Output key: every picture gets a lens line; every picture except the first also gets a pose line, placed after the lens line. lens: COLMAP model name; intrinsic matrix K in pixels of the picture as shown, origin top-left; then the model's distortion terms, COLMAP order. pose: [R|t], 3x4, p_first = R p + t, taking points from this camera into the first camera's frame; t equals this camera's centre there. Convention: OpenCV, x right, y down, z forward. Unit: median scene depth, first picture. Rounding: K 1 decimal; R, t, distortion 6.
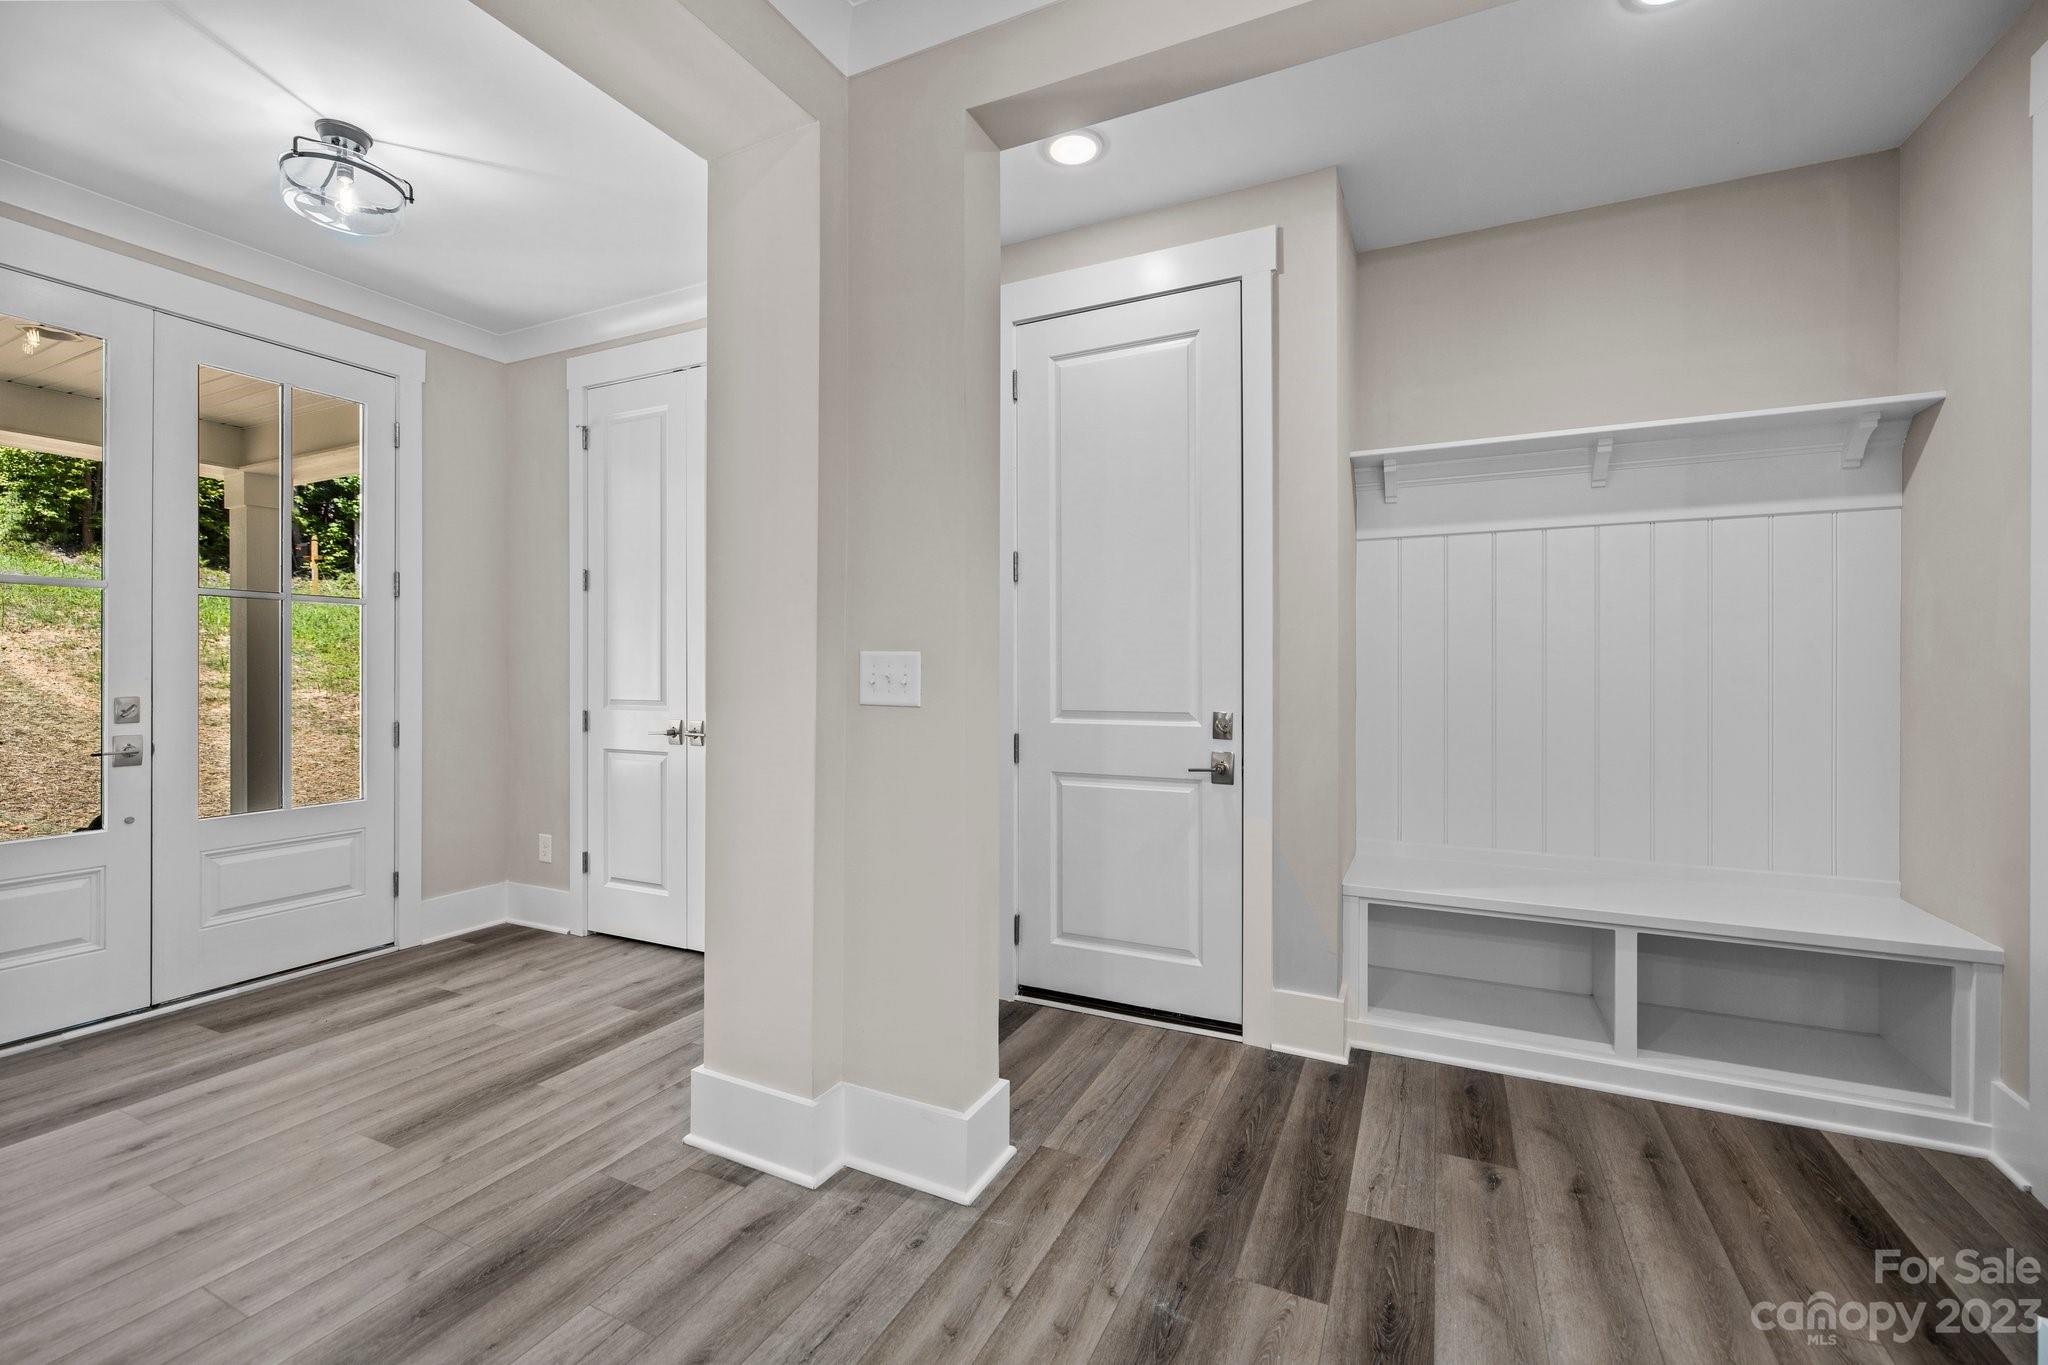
lens RADIAL K [[867.4, 0, 1017.9], [0, 867.4, 667.2], [0, 0, 1]] dist [0.000311, -0.000058]
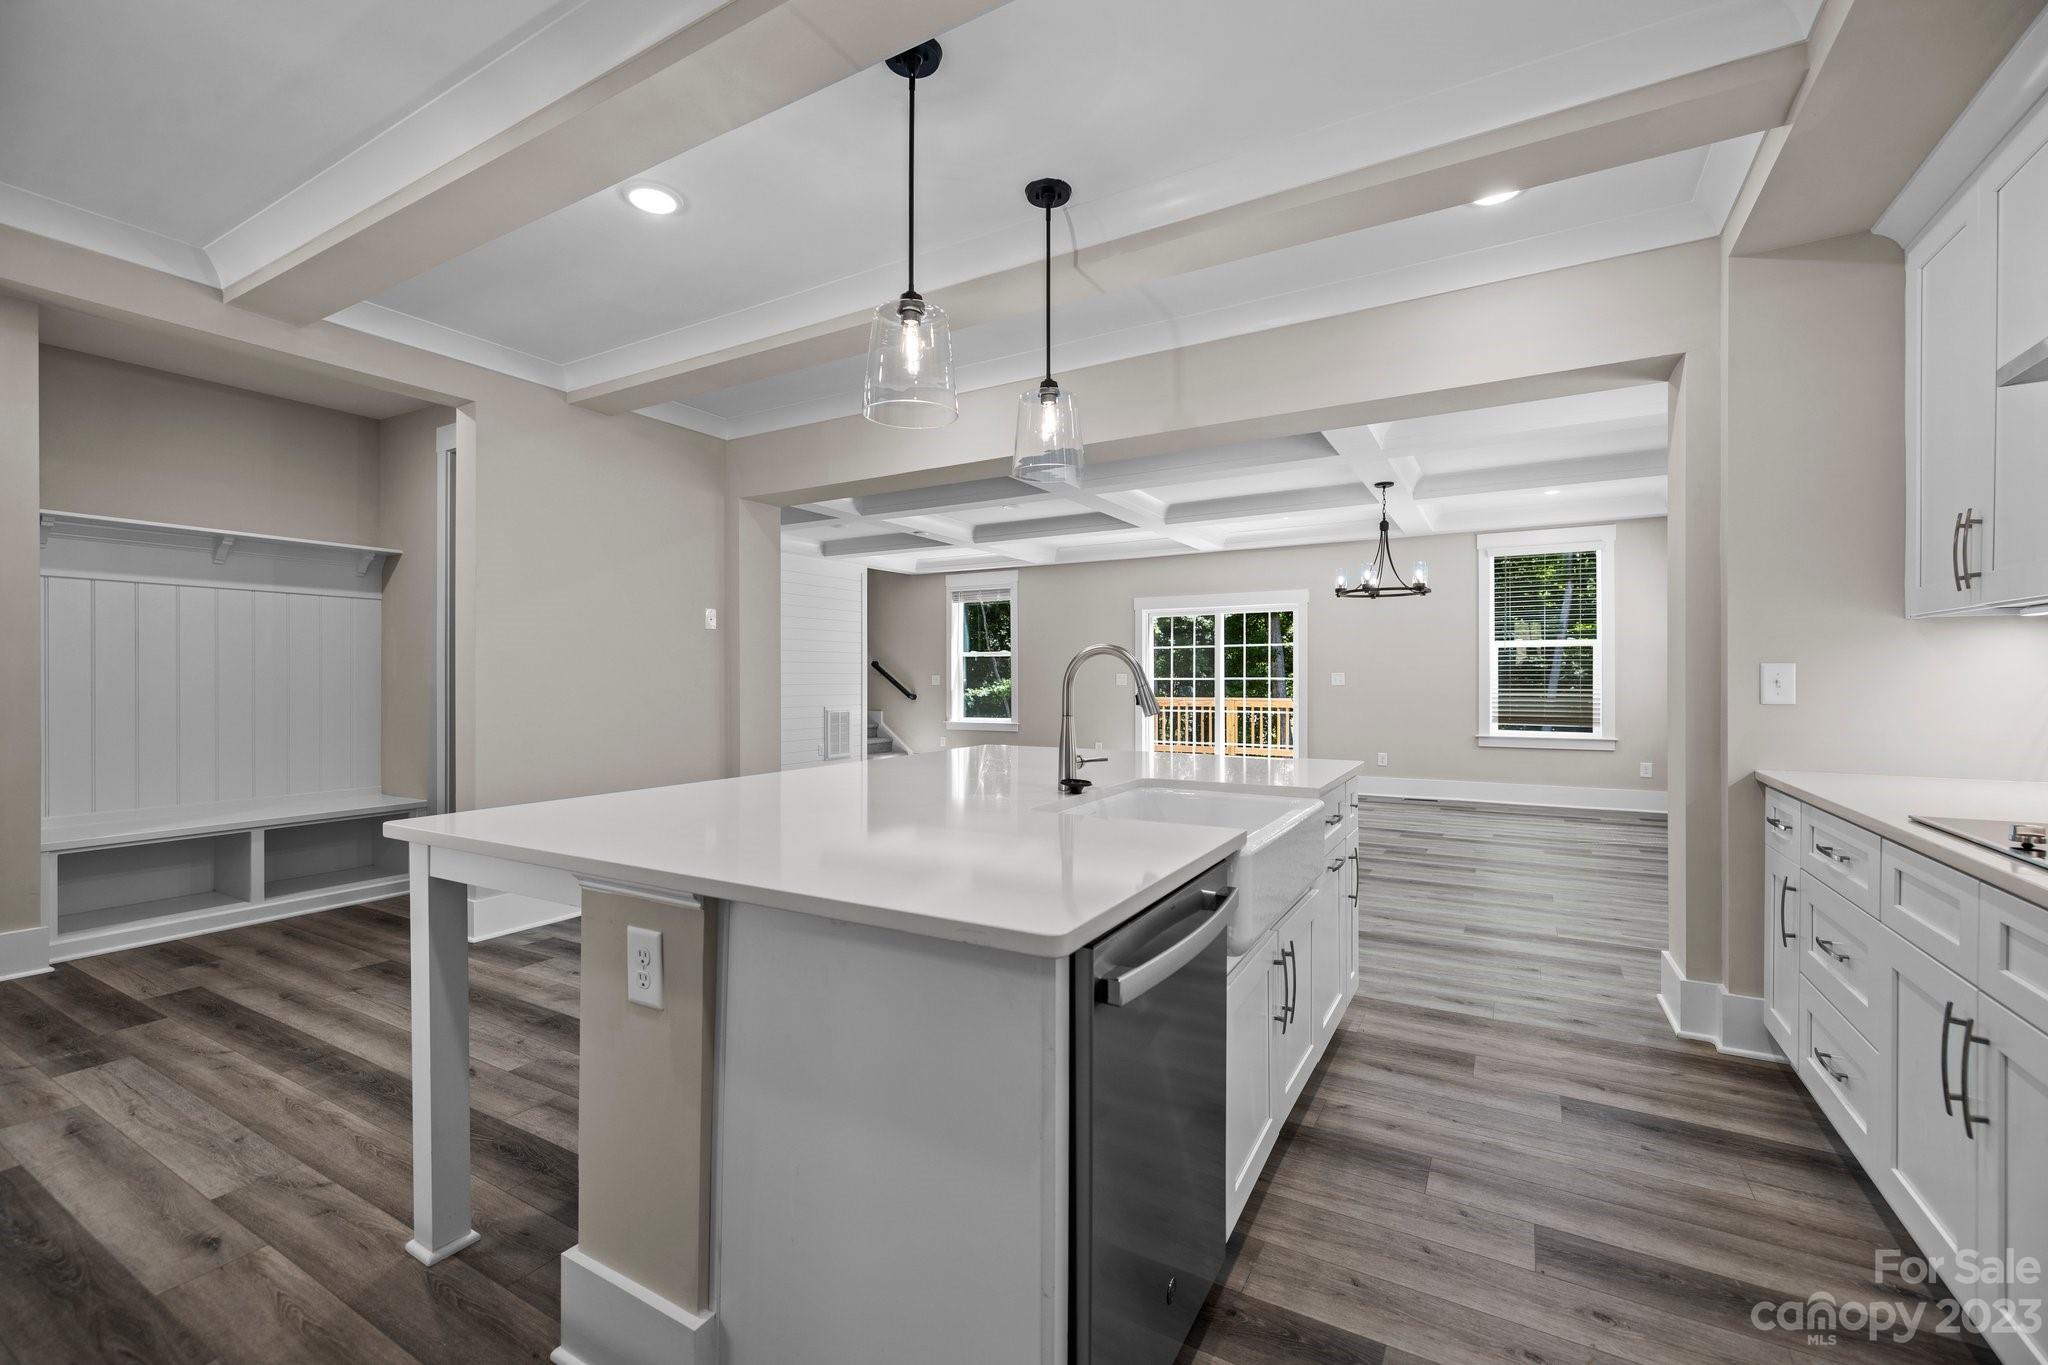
lens RADIAL K [[867.4, 0, 1017.9], [0, 867.4, 667.2], [0, 0, 1]] dist [0.000311, -0.000058]
pose [[0.072113, 0.013533, 0.997305, -0.896286], [0.004229, 0.999895, -0.013874, 0.005803], [-0.997387, 0.005218, 0.072048, -0.627094]]
